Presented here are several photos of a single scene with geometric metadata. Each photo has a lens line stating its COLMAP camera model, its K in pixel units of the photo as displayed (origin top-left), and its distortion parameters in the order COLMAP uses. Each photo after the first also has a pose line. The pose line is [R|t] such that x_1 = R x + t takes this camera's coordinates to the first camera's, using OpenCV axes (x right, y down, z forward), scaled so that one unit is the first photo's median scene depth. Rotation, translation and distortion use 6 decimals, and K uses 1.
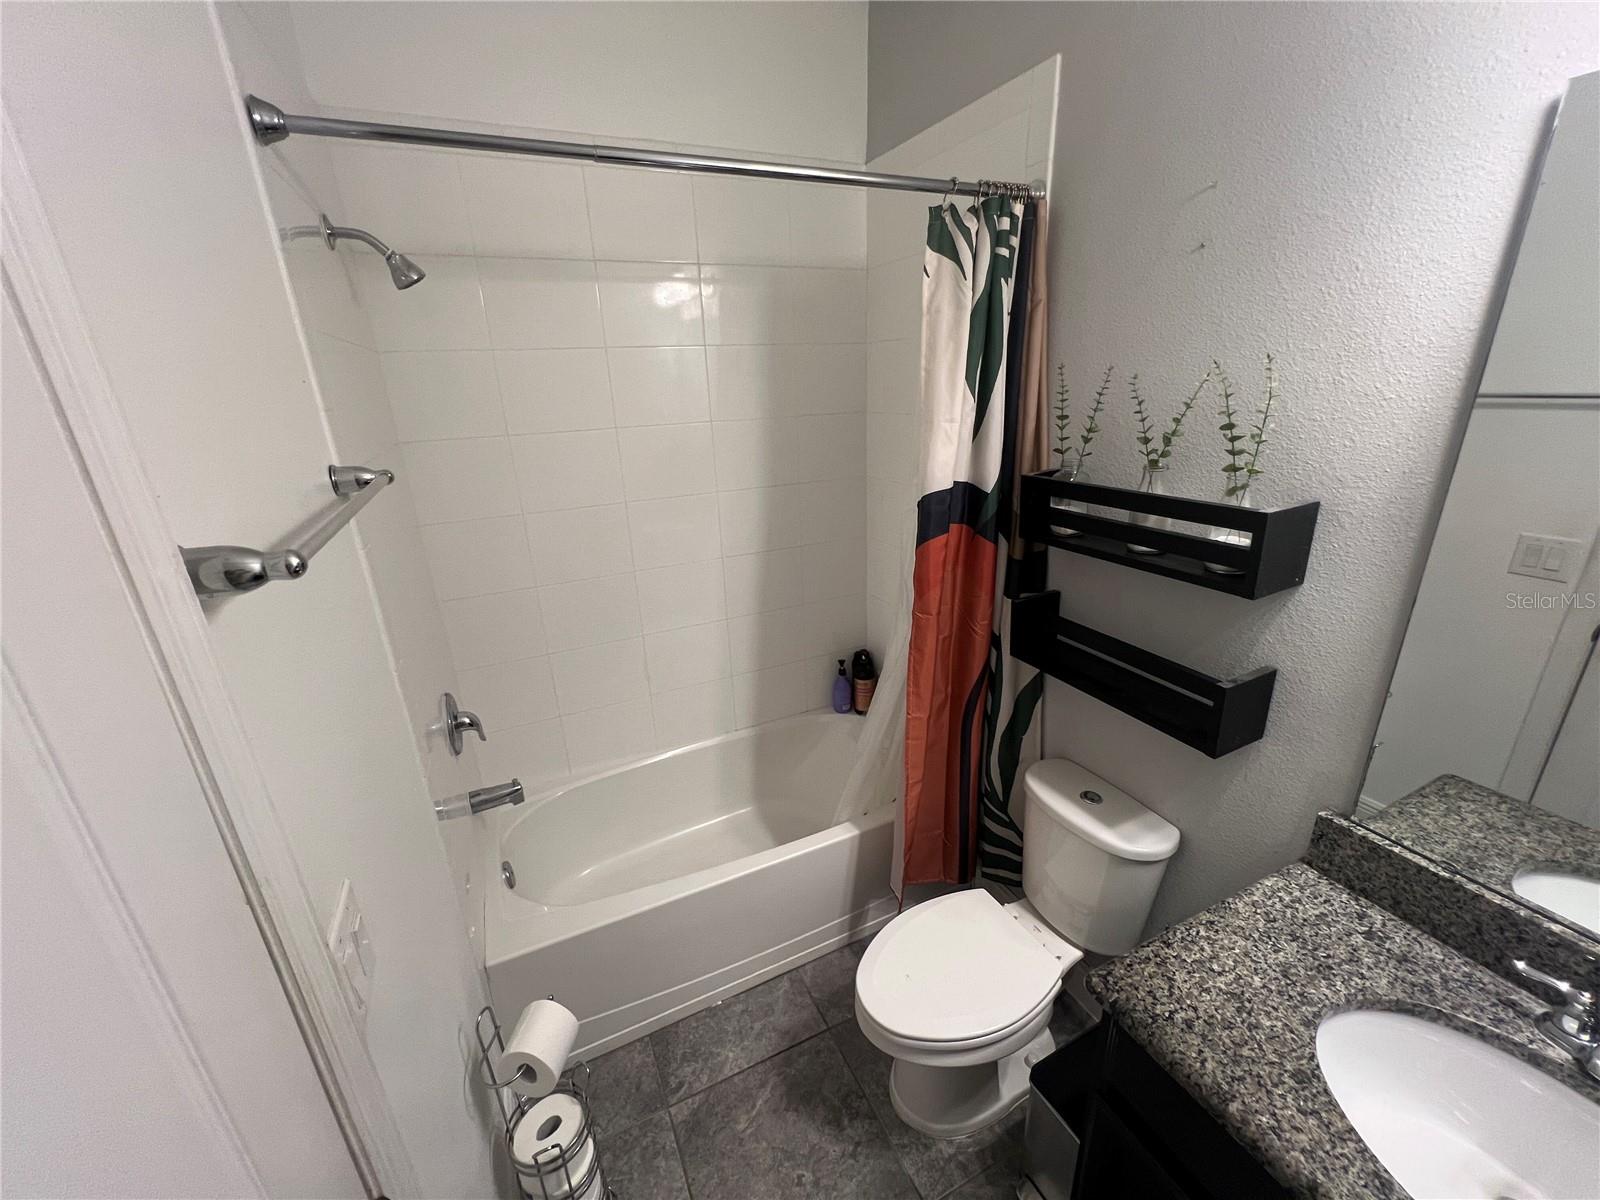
lens RADIAL K [[641.4, 0, 796.9], [0, 641.4, 608.3], [0, 0, 1]] dist [-0.002902, 0.003587]
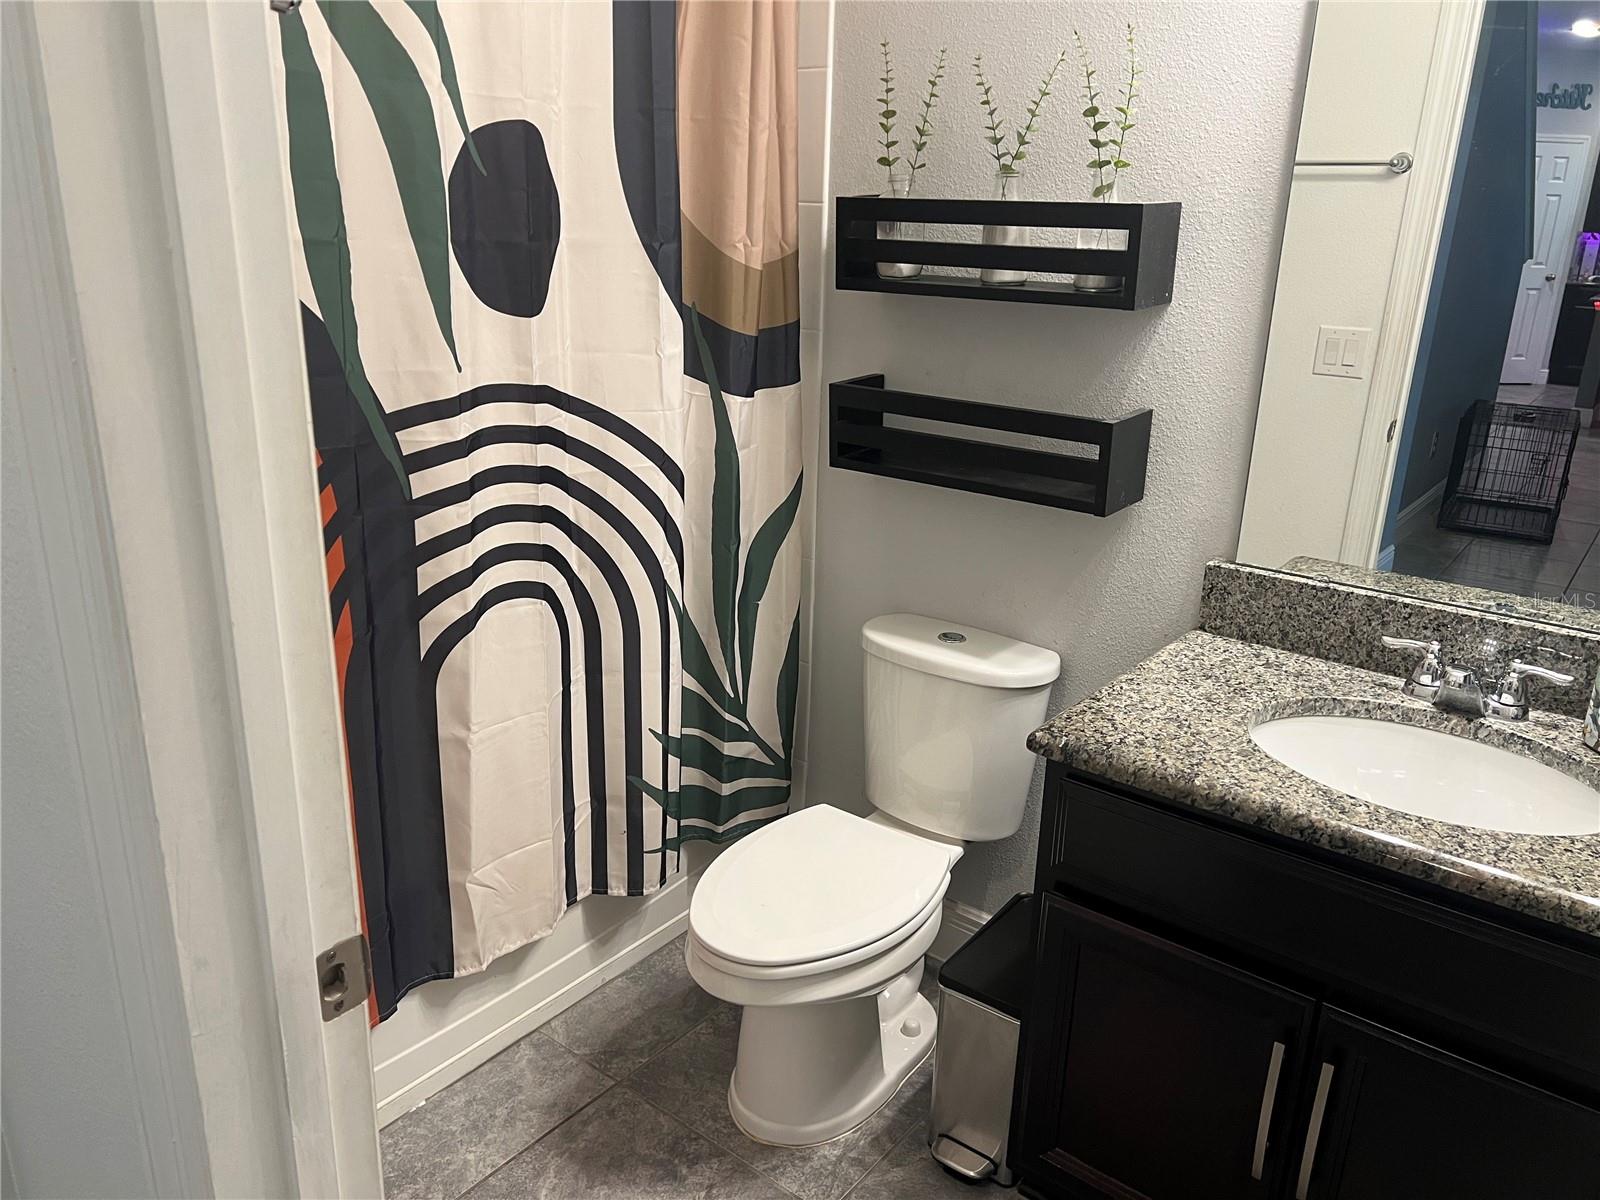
lens RADIAL K [[1193.6, 0, 800.0], [0, 1193.6, 600.0], [0, 0, 1]] dist [0.039843, -0.005019]
pose [[0.895142, -0.081506, 0.438266, -0.418818], [0.091891, 0.995766, -0.002498, 0.322381], [-0.436207, 0.042509, 0.898842, -0.240746]]
